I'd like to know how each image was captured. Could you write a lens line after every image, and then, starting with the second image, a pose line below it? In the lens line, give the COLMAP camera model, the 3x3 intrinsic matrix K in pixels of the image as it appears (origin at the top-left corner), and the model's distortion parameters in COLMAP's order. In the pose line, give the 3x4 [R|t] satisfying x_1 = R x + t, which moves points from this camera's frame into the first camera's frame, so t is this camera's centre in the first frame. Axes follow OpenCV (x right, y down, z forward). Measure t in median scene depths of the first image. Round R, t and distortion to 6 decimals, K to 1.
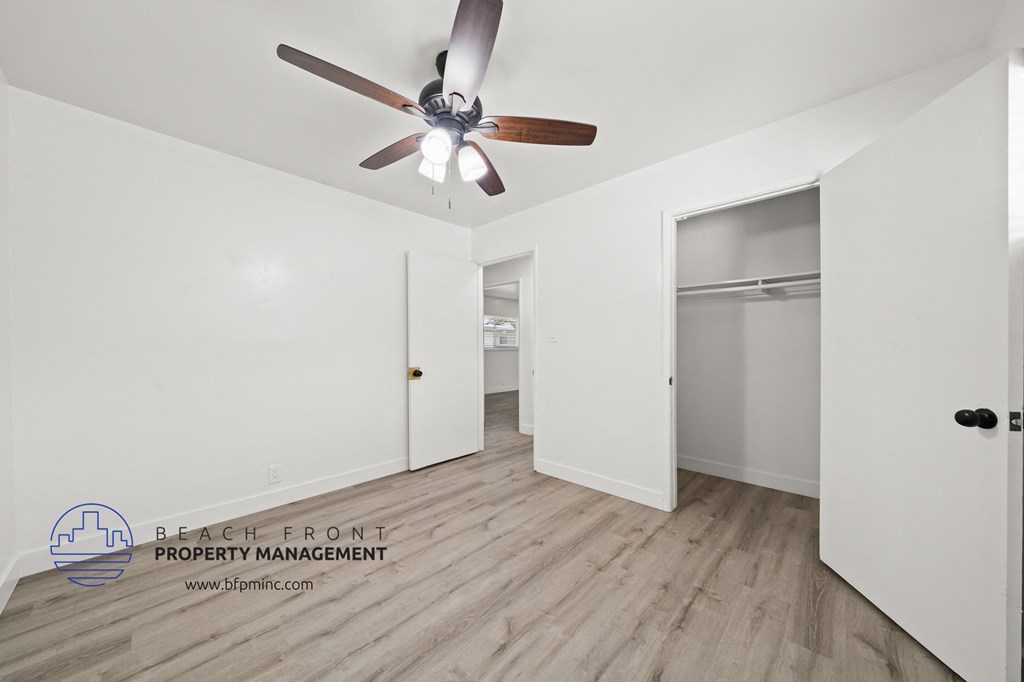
lens RADIAL K [[353.5, 0, 514.3], [0, 353.5, 354.7], [0, 0, 1]] dist [0.000945, 0.000134]
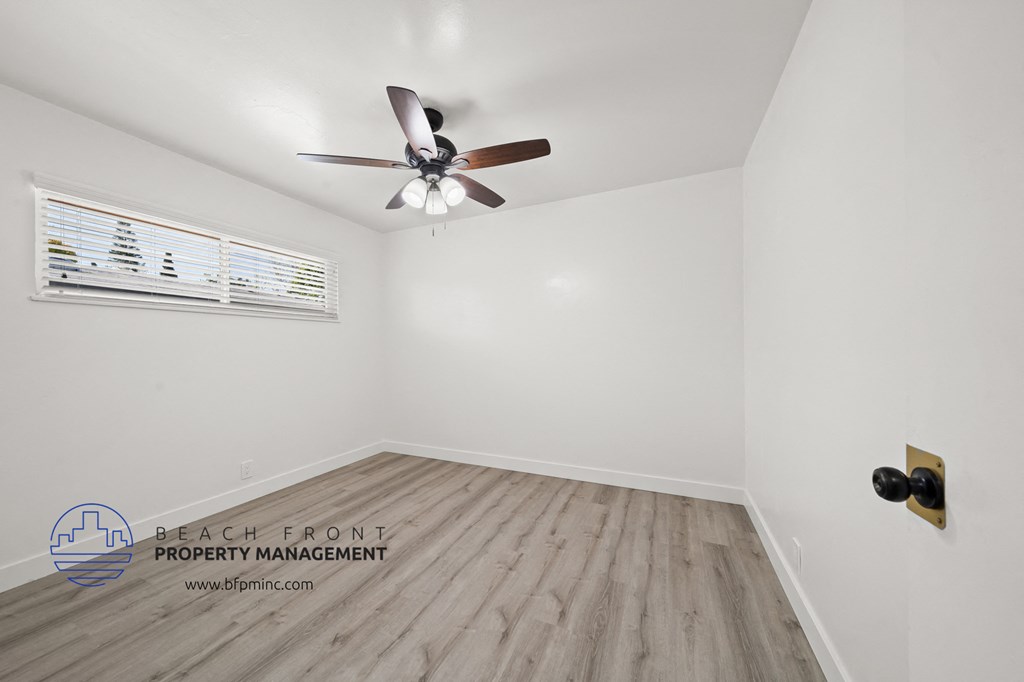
lens RADIAL K [[352.4, 0, 503.3], [0, 352.4, 346.4], [0, 0, 1]] dist [0.000927, 0.000268]
pose [[-0.953106, 0.008381, -0.302522, -0.032822], [0.003509, 0.999855, 0.016643, -0.039352], [0.302617, 0.014801, -0.952997, 1.886072]]
